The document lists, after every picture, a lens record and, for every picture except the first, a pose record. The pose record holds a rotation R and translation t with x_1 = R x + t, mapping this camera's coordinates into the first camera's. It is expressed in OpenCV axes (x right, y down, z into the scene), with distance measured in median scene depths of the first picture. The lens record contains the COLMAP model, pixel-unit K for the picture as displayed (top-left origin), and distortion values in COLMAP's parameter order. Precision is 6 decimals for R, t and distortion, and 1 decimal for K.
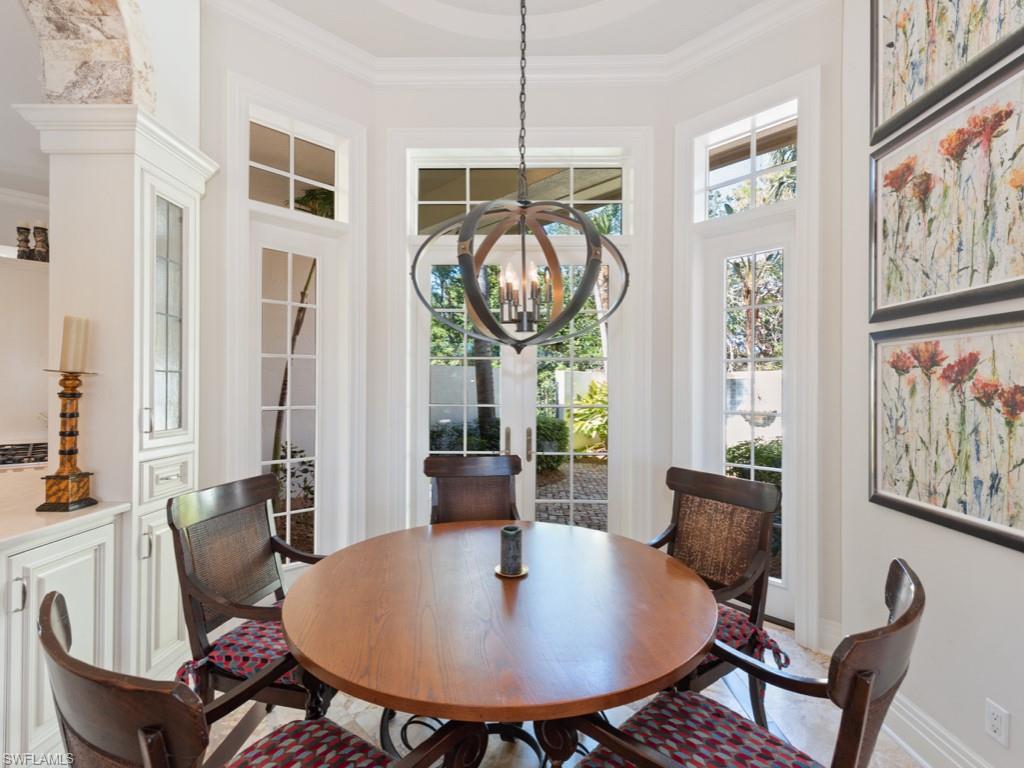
lens RADIAL K [[495.7, 0, 512.0], [0, 495.7, 384.0], [0, 0, 1]] dist [0.034207, -0.010040]
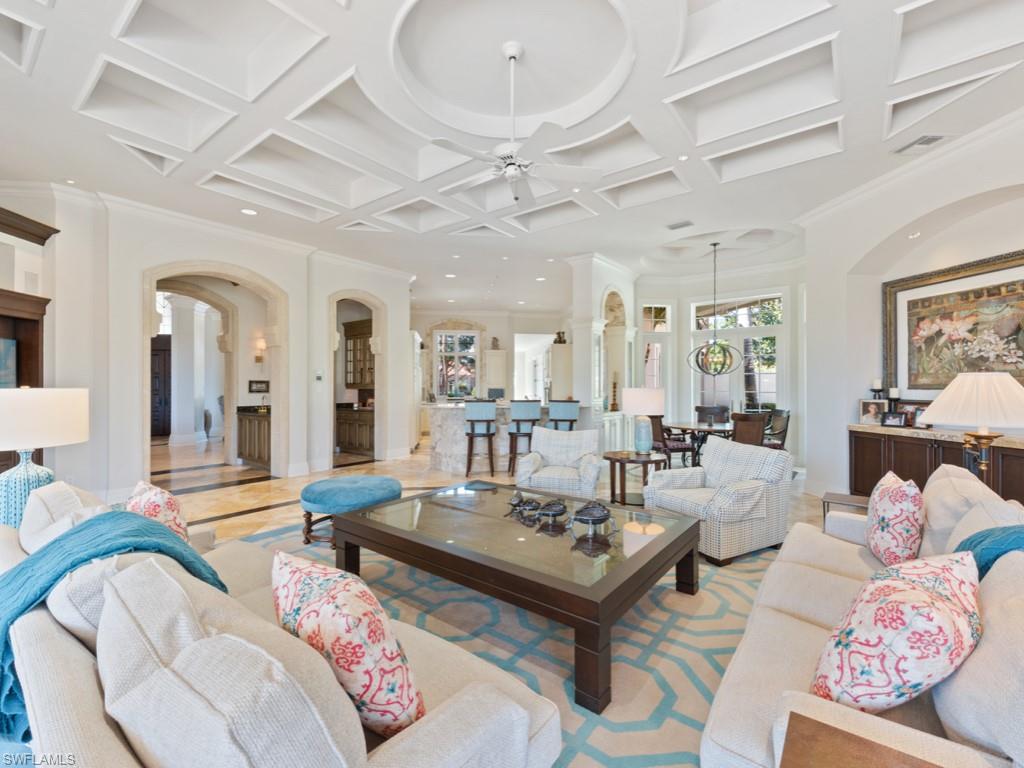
lens RADIAL K [[447.2, 0, 507.4], [0, 447.2, 384.9], [0, 0, 1]] dist [0.010288, -0.000332]
pose [[0.800210, -0.009269, -0.599648, 0.829265], [0.012176, 0.999926, 0.000793, -0.017472], [0.599596, -0.007936, 0.800263, -2.898394]]
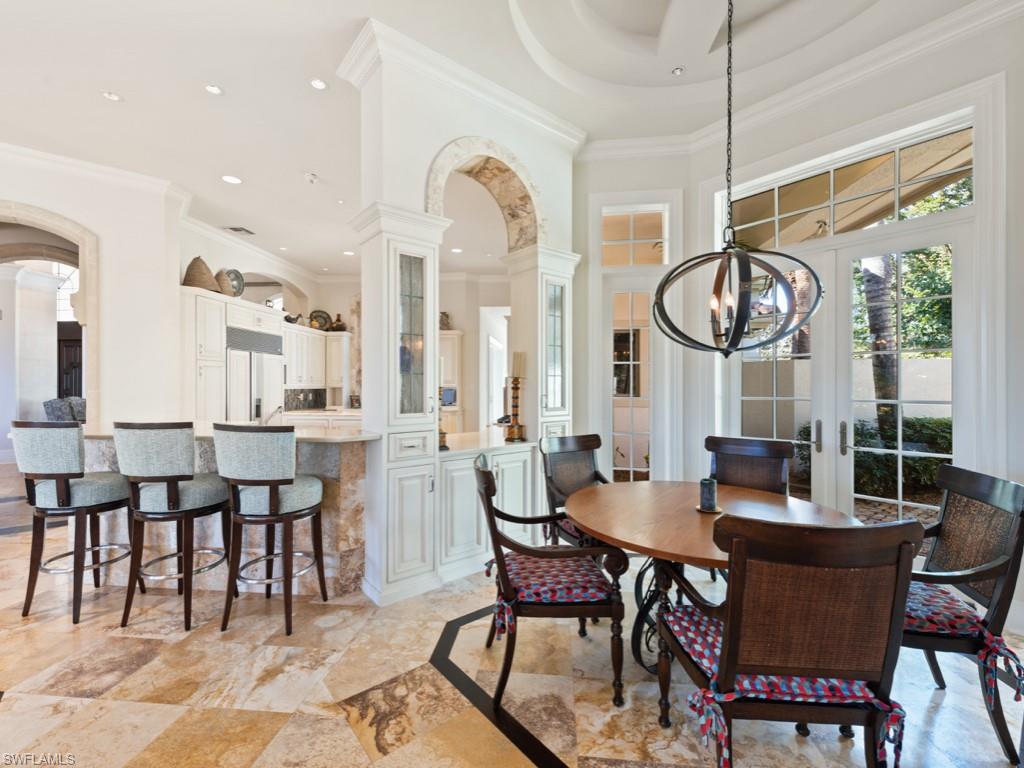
lens RADIAL K [[447.2, 0, 507.4], [0, 447.2, 384.9], [0, 0, 1]] dist [0.010288, -0.000332]
pose [[0.648213, -0.005490, -0.761439, 0.517436], [0.009929, 0.999950, 0.001243, 0.004982], [0.761394, -0.008366, 0.648235, -0.237630]]
